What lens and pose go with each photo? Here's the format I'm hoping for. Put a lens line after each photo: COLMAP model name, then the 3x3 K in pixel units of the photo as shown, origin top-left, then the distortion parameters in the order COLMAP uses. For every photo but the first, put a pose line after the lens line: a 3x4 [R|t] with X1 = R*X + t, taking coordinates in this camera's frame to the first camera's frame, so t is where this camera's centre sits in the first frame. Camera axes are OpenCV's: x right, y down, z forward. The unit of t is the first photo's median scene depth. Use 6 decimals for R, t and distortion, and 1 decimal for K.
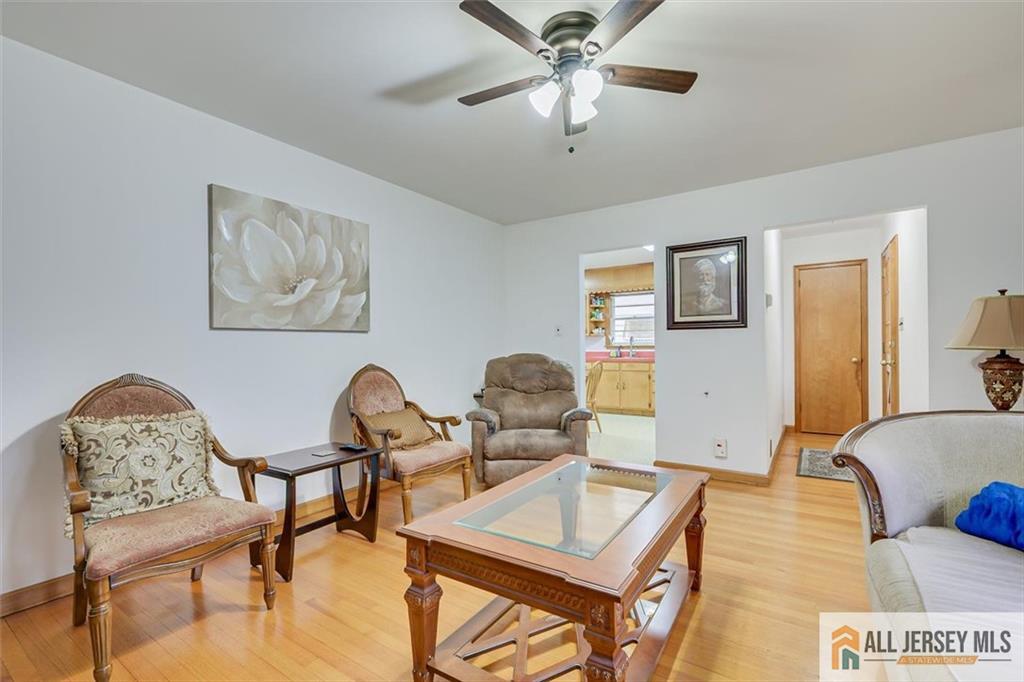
lens RADIAL K [[464.8, 0, 513.1], [0, 464.8, 345.7], [0, 0, 1]] dist [0.000521, 0.000208]
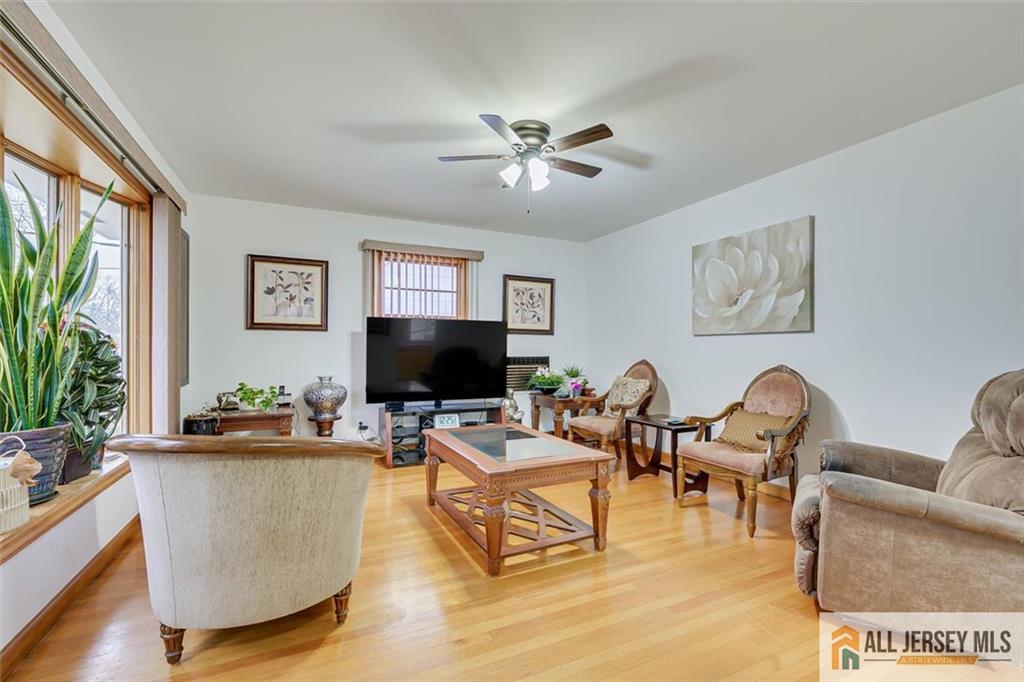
lens RADIAL K [[445.2, 0, 512.6], [0, 445.2, 345.8], [0, 0, 1]] dist [-0.000128, -0.000174]
pose [[-0.518040, 0.004062, -0.855346, 0.865933], [0.001503, 0.999992, 0.003839, -0.006667], [0.855355, 0.000704, -0.518042, 1.091008]]
